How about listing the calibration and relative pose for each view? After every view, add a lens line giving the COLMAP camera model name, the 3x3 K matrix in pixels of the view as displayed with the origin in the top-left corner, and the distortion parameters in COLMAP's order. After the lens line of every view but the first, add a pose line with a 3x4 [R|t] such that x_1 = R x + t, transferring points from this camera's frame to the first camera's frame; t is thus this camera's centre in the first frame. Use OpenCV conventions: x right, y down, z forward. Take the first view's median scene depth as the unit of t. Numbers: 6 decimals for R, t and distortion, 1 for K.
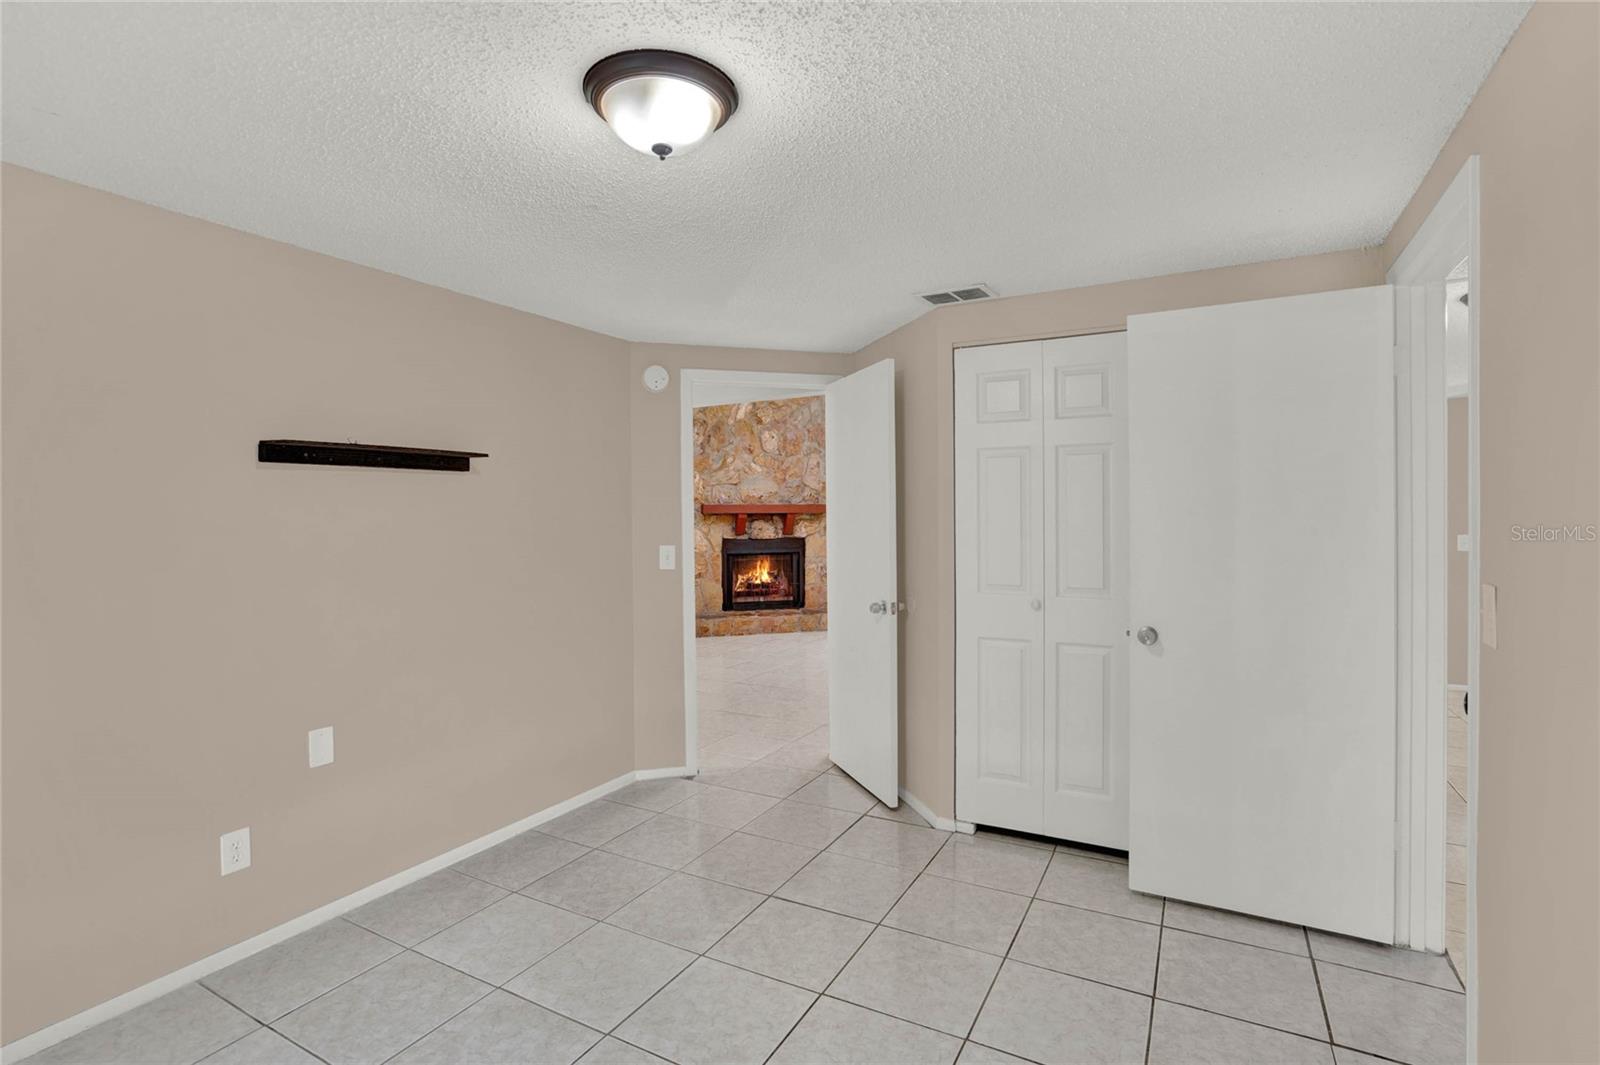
lens RADIAL K [[768.4, 0, 803.0], [0, 768.4, 519.9], [0, 0, 1]] dist [-0.063125, 0.031208]
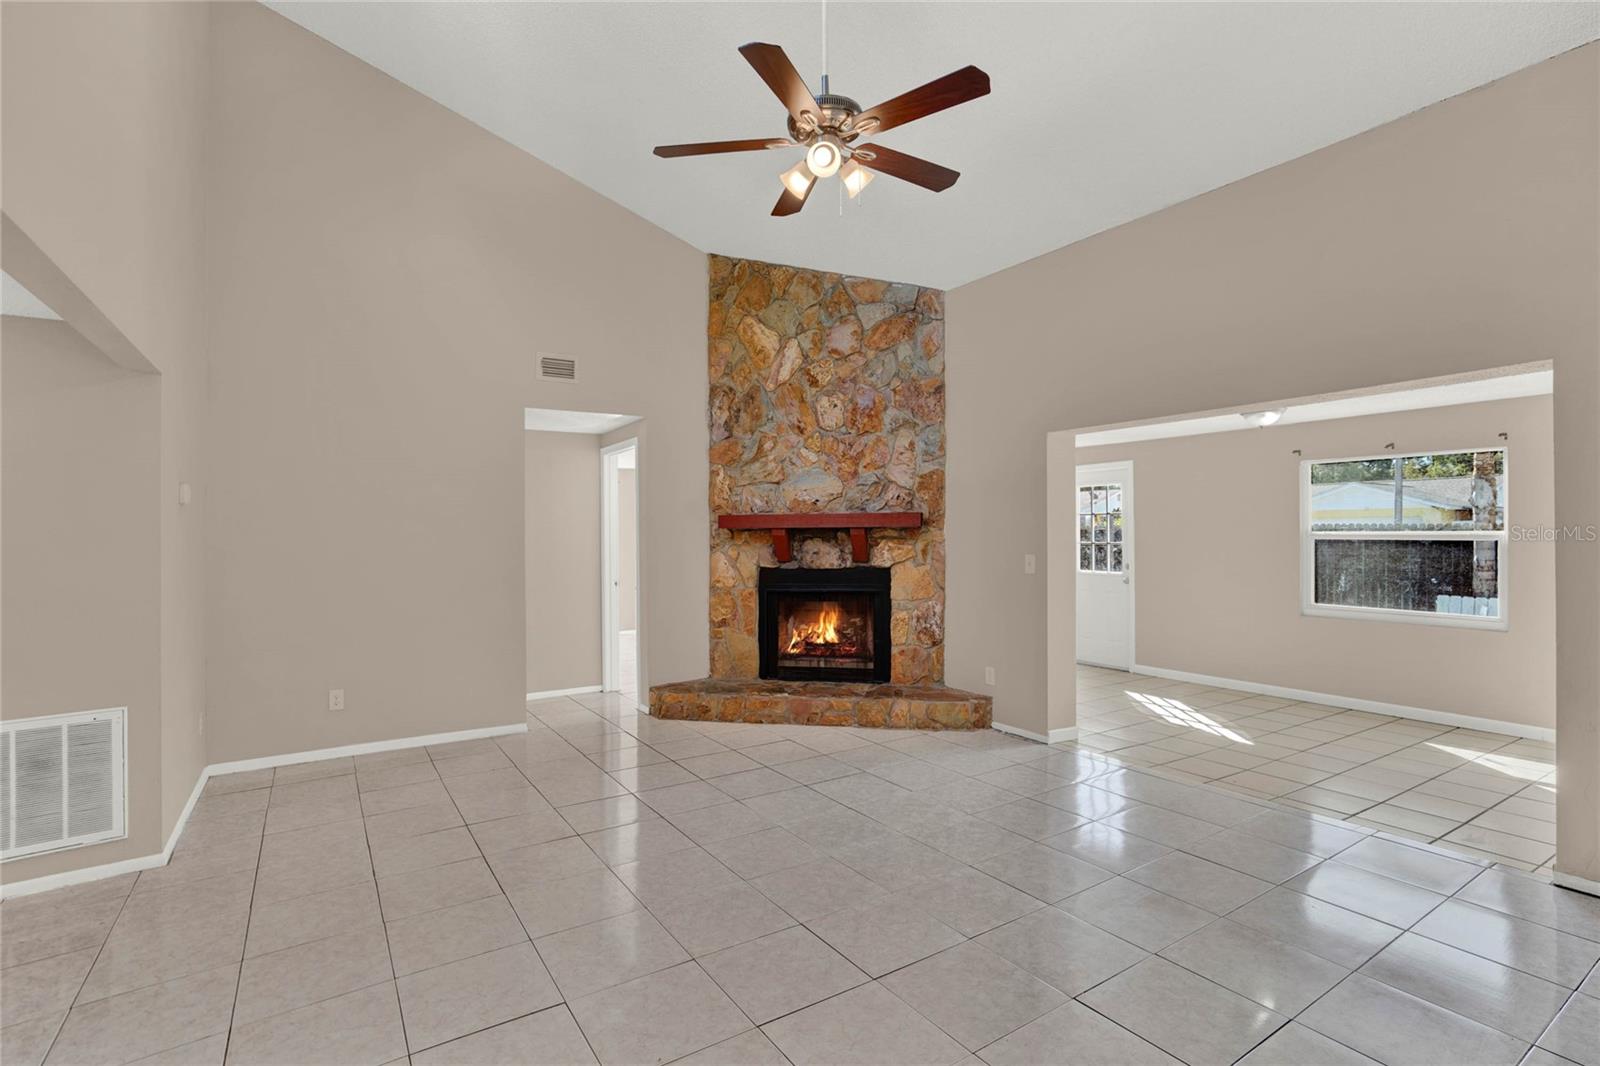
lens RADIAL K [[768.4, 0, 803.0], [0, 768.4, 520.4], [0, 0, 1]] dist [-0.063125, 0.031208]
pose [[0.881743, -0.007316, -0.471673, 0.232067], [0.001134, 0.999910, -0.013389, -0.006231], [0.471728, 0.011271, 0.881672, 0.441386]]
